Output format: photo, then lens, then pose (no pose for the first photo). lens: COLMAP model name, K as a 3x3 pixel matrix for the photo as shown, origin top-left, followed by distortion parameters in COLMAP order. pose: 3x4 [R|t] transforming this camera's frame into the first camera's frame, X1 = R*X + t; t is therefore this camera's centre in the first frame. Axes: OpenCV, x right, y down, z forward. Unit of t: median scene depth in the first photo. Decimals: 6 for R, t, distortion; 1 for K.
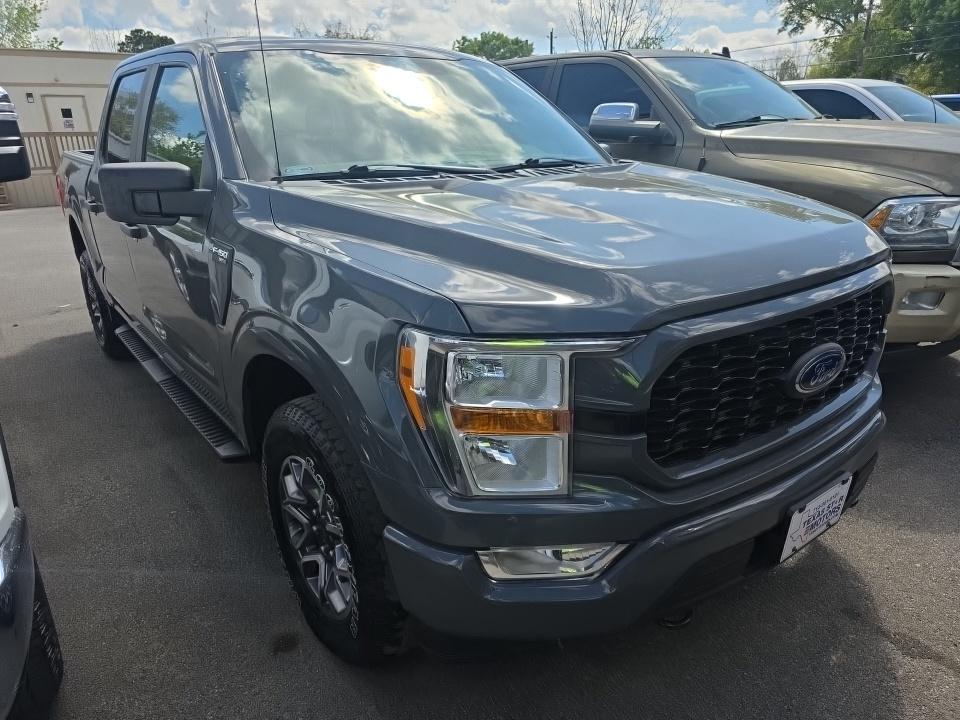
lens RADIAL K [[651.3, 0, 486.1], [0, 651.3, 357.7], [0, 0, 1]] dist [0.066970, -0.063998]
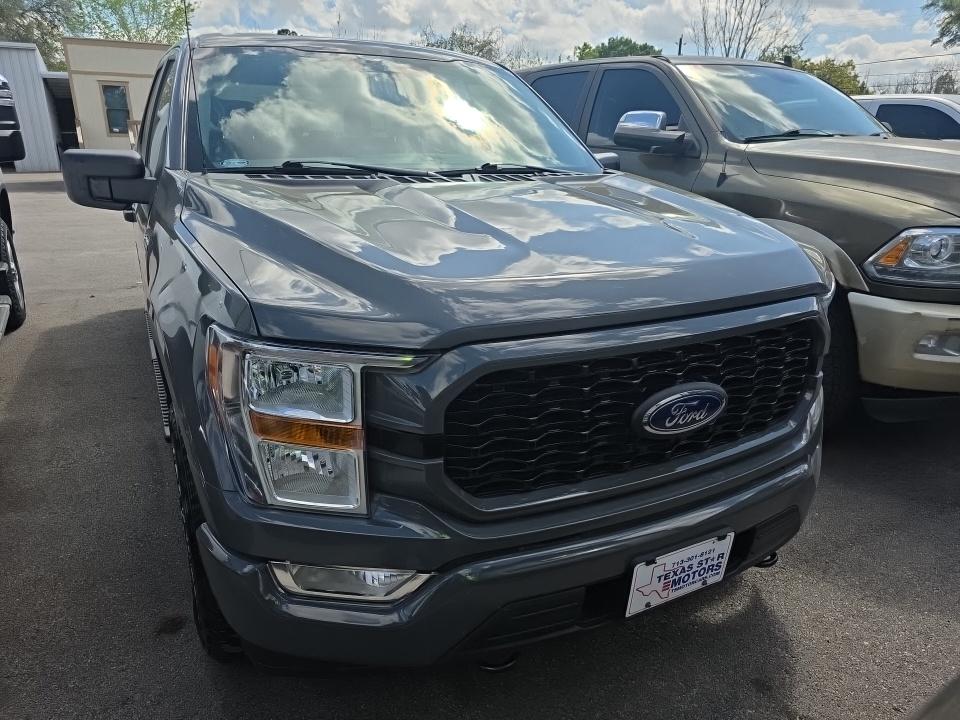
lens RADIAL K [[651.3, 0, 486.1], [0, 651.3, 357.7], [0, 0, 1]] dist [0.066970, -0.063998]
pose [[0.985076, 0.089199, -0.147202, 0.269367], [-0.090002, 0.995941, 0.001212, -0.022283], [0.146713, 0.012054, 0.989106, 0.053223]]
